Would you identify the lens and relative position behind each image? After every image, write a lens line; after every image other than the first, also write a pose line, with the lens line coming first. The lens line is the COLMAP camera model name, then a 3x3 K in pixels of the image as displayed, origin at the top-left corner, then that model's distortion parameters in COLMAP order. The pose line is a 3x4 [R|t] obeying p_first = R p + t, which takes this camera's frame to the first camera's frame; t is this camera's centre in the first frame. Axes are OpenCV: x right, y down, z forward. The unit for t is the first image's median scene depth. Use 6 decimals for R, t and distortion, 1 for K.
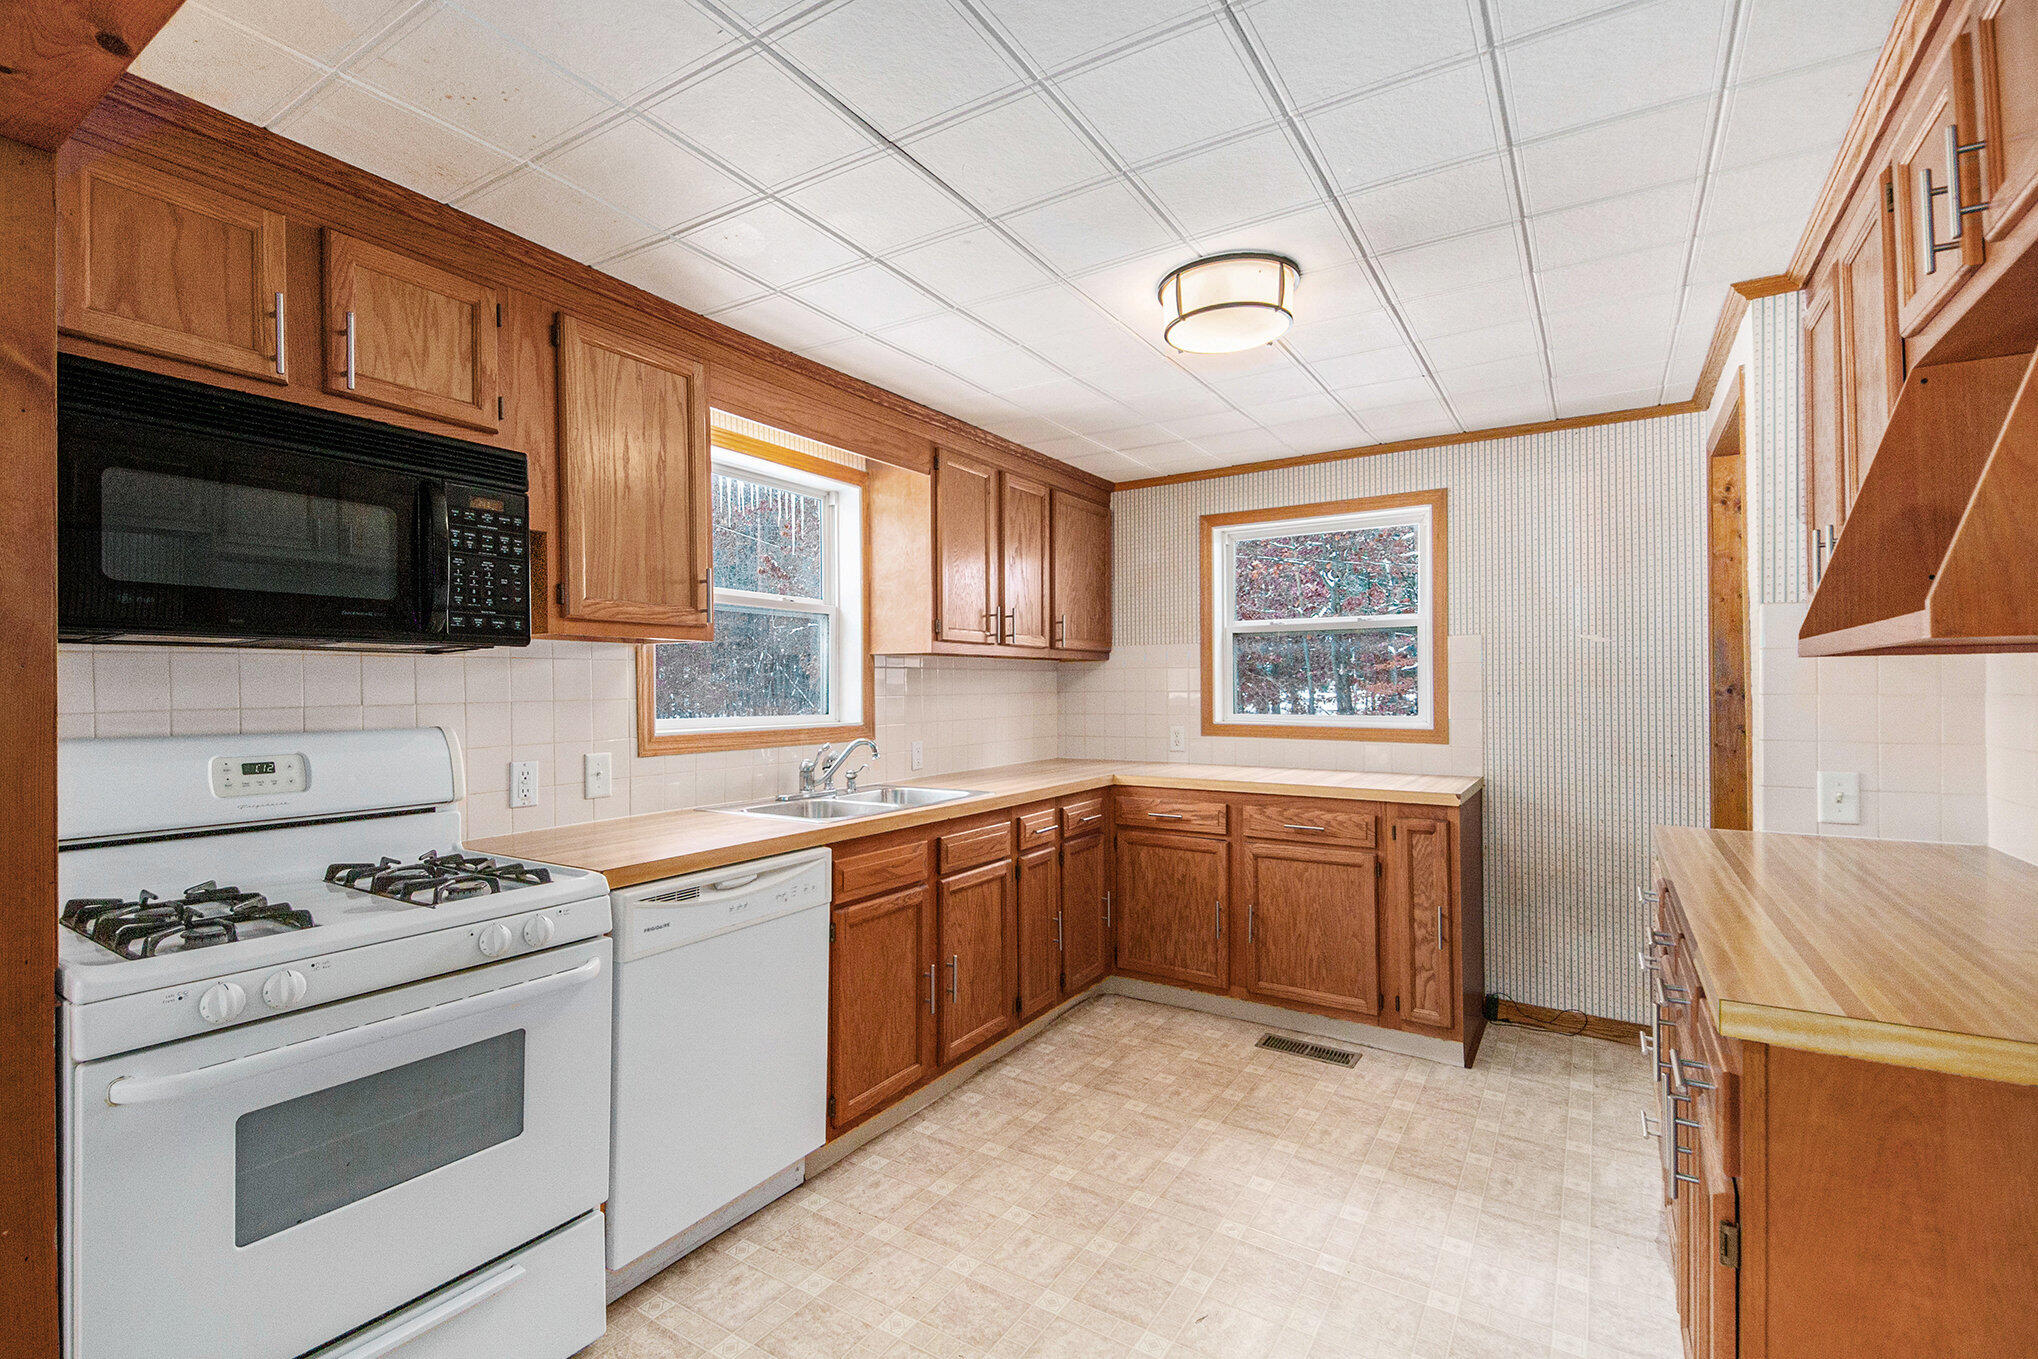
lens RADIAL K [[922.4, 0, 1009.0], [0, 922.4, 683.1], [0, 0, 1]] dist [0.004617, 0.000161]
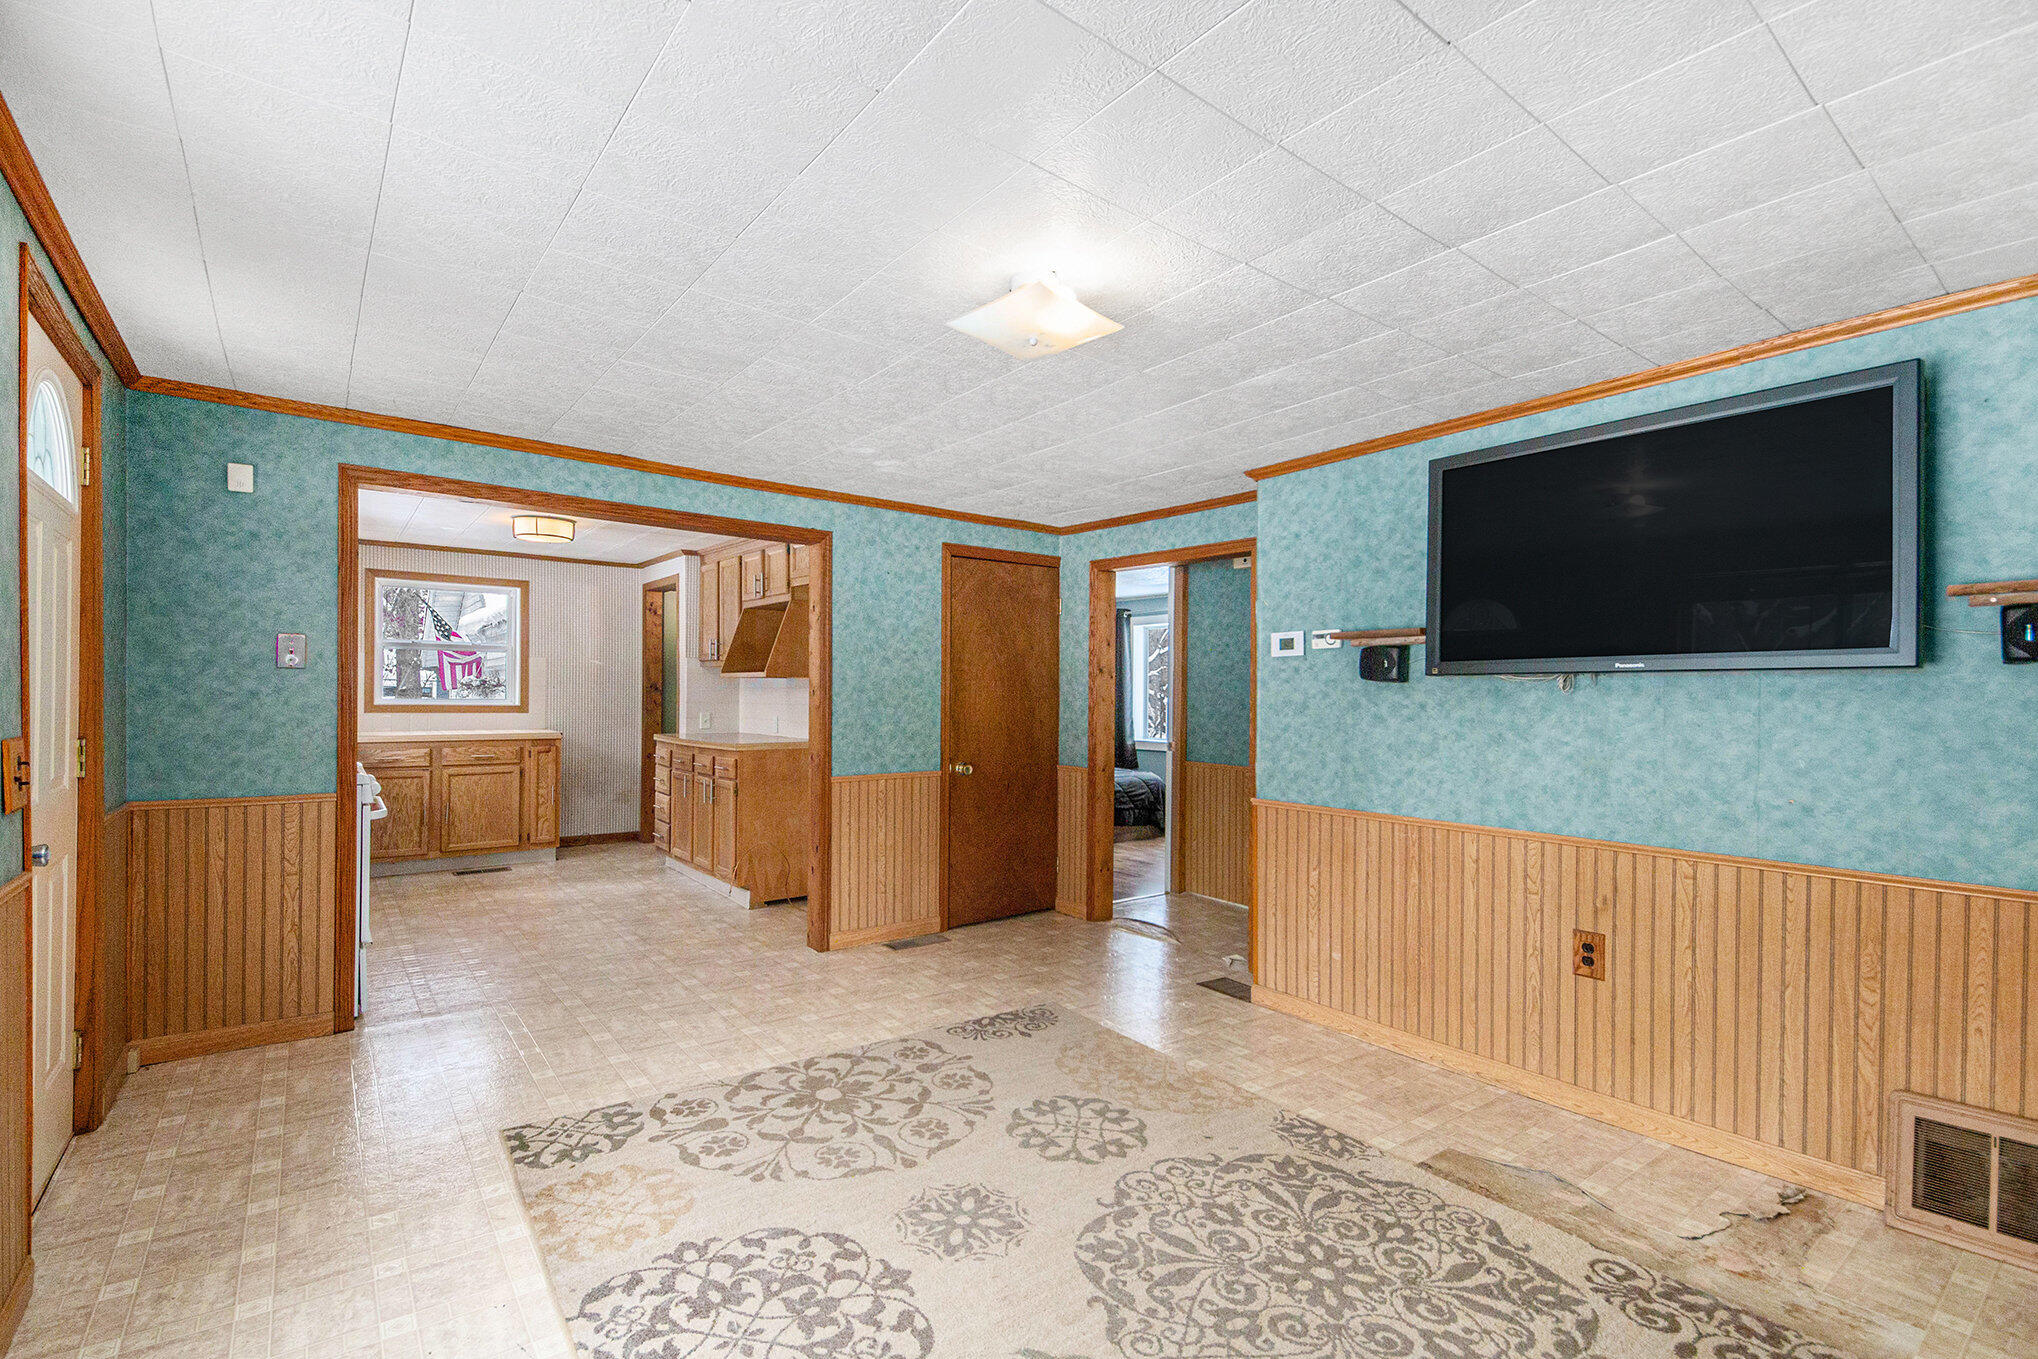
lens RADIAL K [[922.4, 0, 1010.8], [0, 922.4, 681.3], [0, 0, 1]] dist [0.004617, 0.000161]
pose [[0.328309, 0.014906, 0.944453, -1.095321], [-0.010493, 0.999871, -0.012133, 0.014179], [-0.944512, -0.005927, 0.328423, -0.634667]]
